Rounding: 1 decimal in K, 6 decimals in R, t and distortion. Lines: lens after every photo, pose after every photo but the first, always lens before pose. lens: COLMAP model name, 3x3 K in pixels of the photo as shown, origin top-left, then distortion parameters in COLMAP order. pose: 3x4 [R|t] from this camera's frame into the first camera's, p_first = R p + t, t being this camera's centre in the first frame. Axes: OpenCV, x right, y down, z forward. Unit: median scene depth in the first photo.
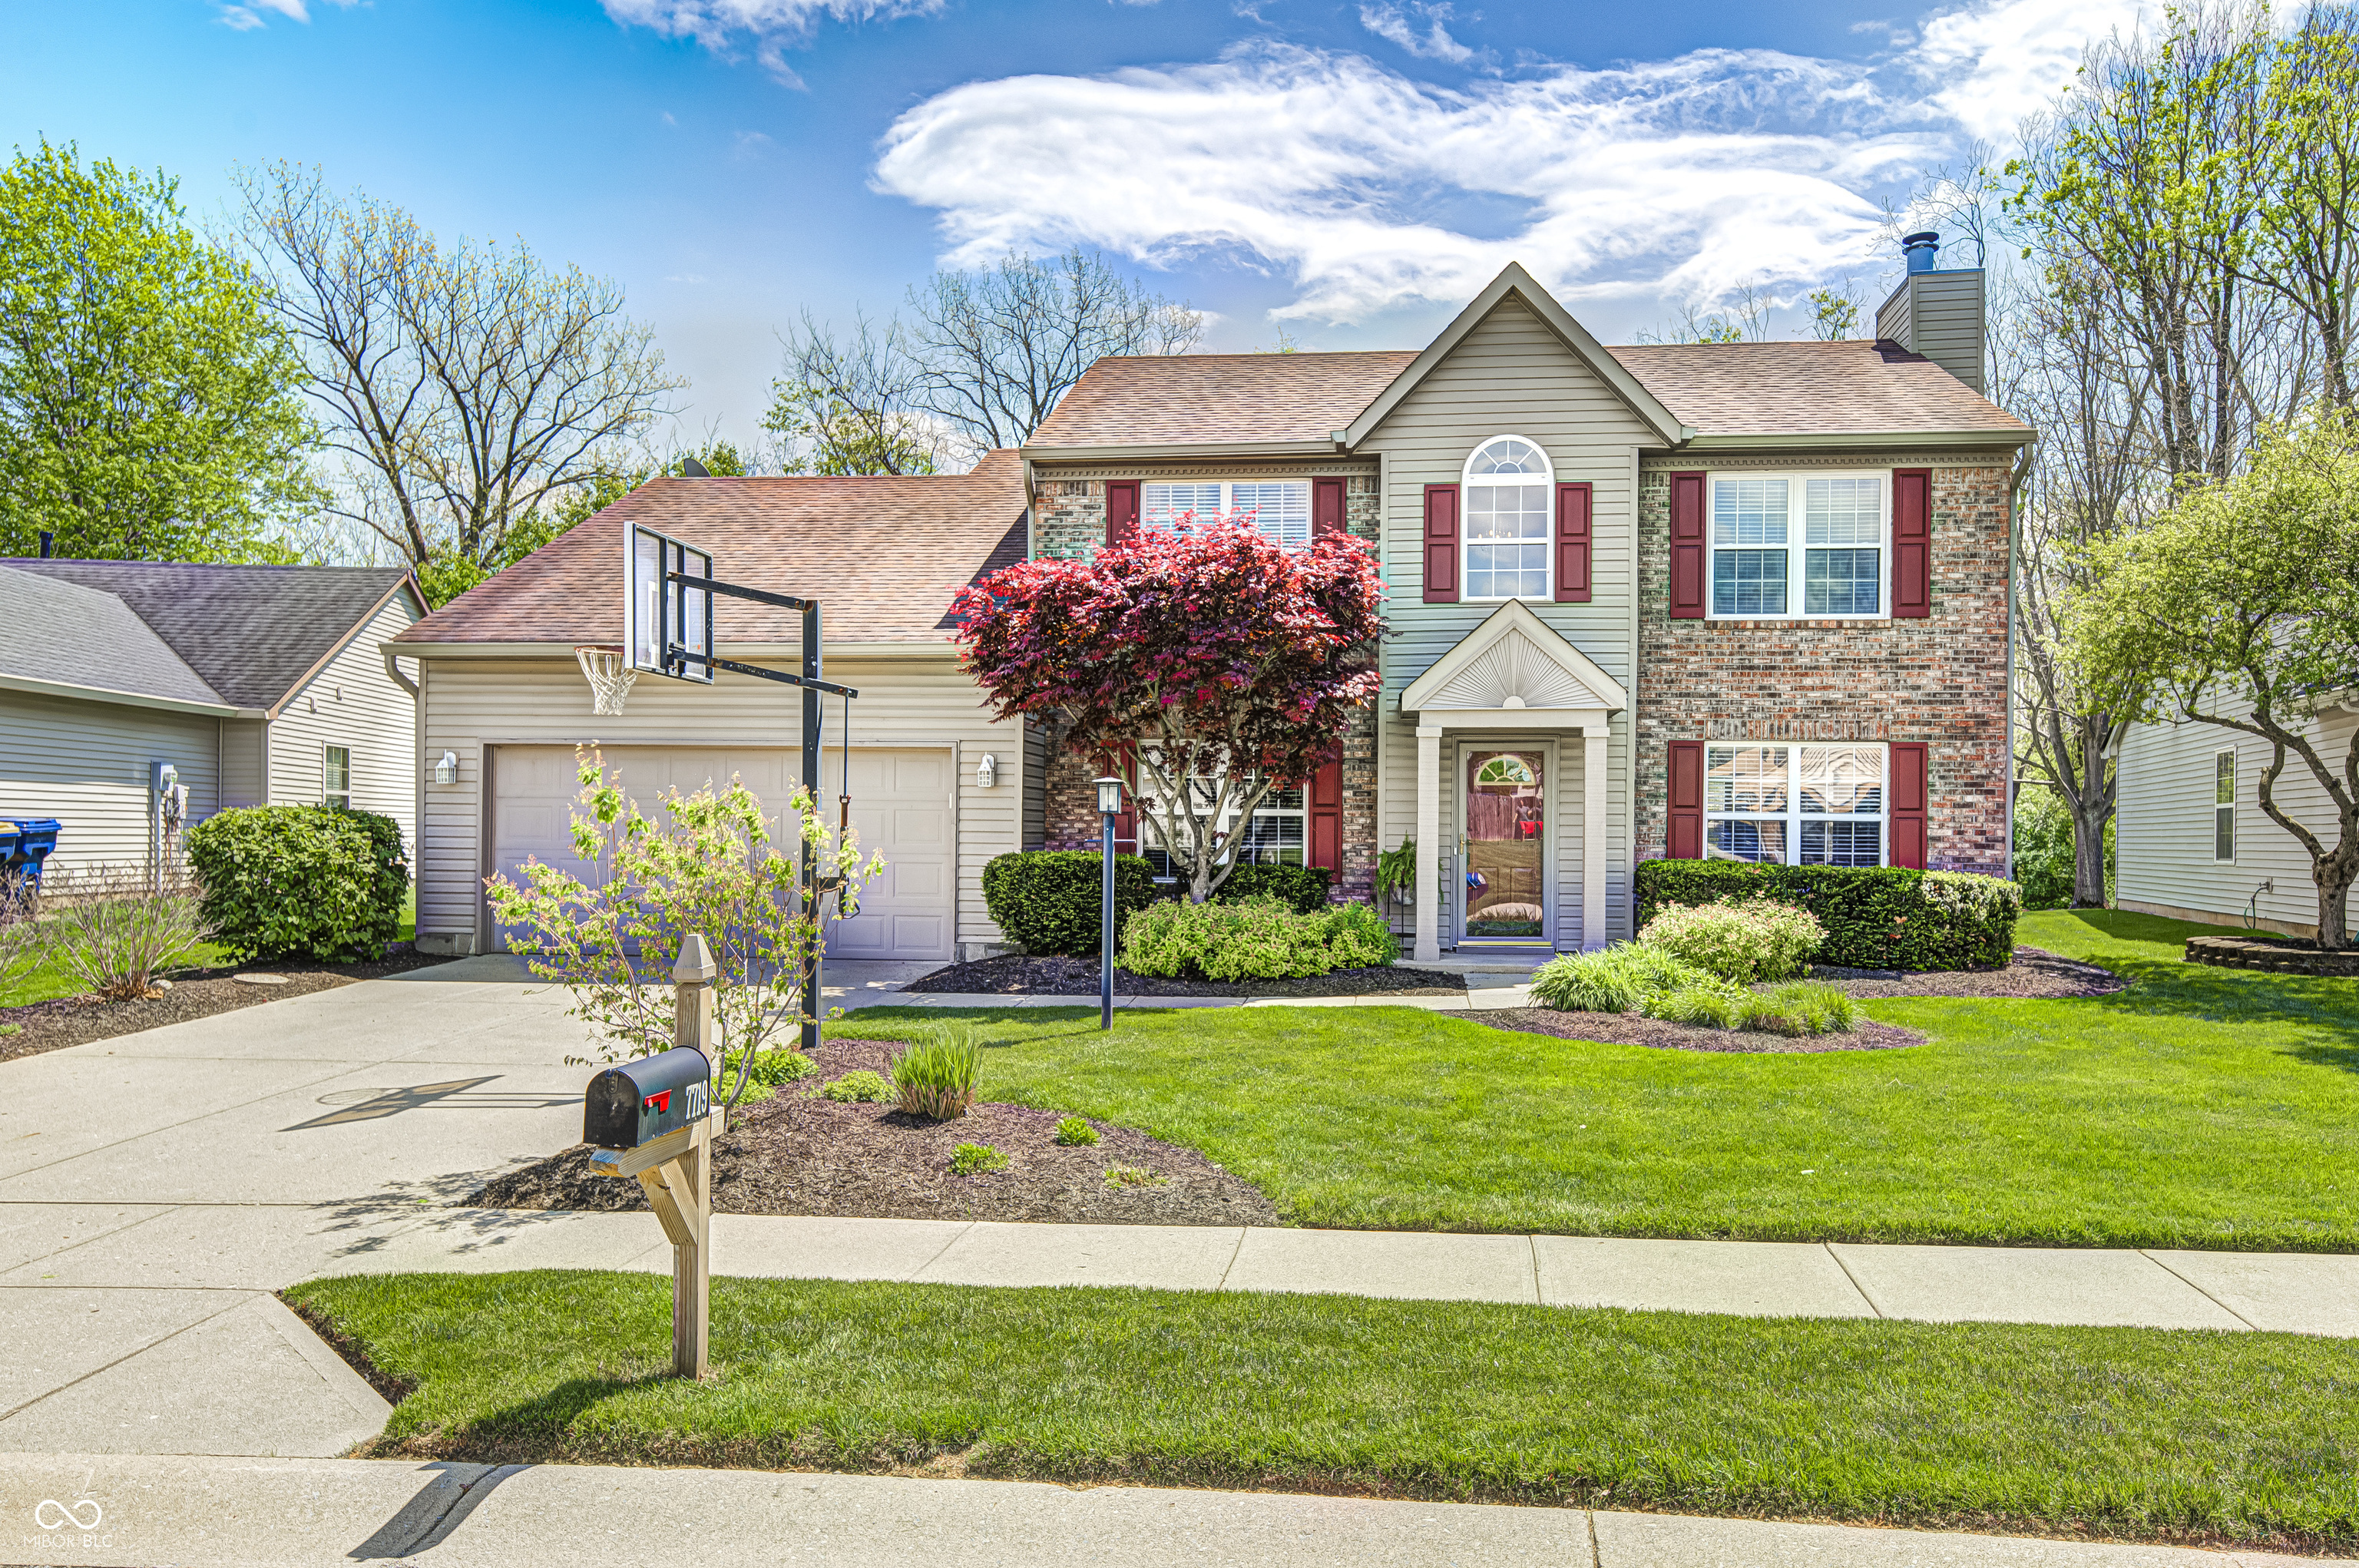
lens RADIAL K [[1601.7, 0, 1166.4], [0, 1601.7, 778.7], [0, 0, 1]] dist [0.022393, -0.004477]
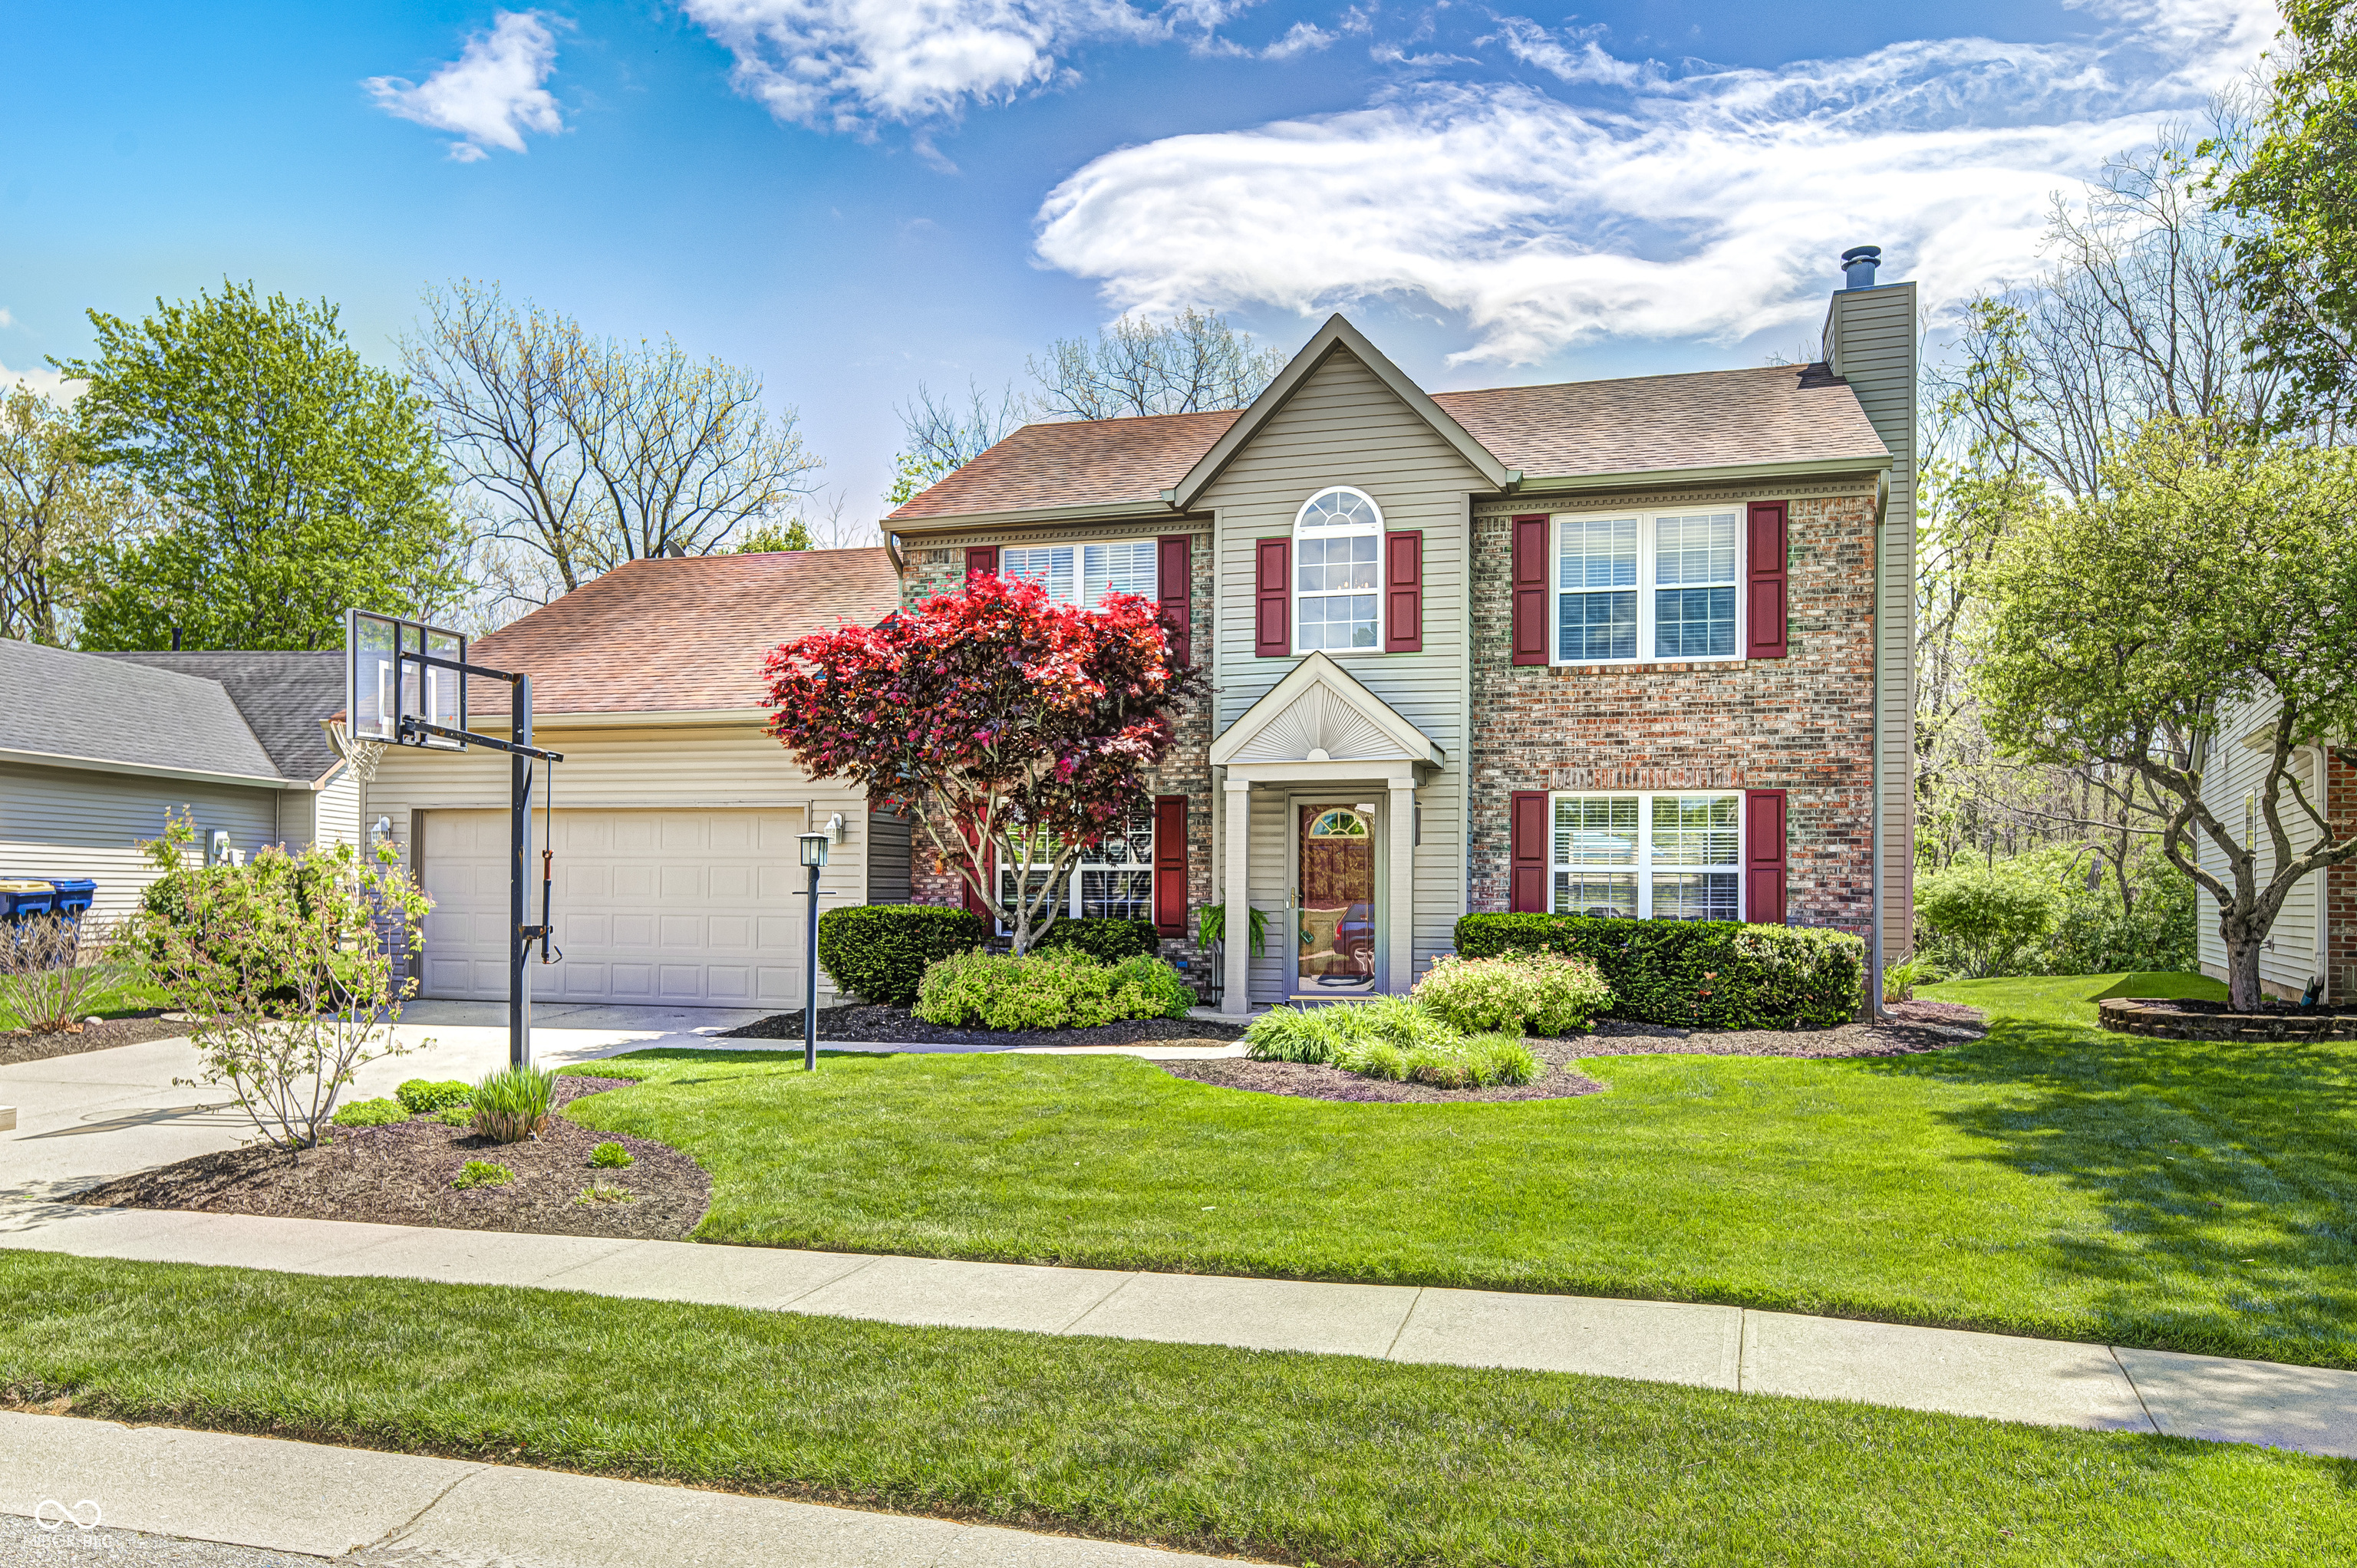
lens RADIAL K [[1600.3, 0, 993.3], [0, 1600.3, 811.1], [0, 0, 1]] dist [0.022393, -0.004477]
pose [[0.983411, -0.011674, -0.181015, 0.191268], [0.008553, 0.999801, -0.018013, 0.003472], [0.181189, 0.016166, 0.983315, -0.014890]]
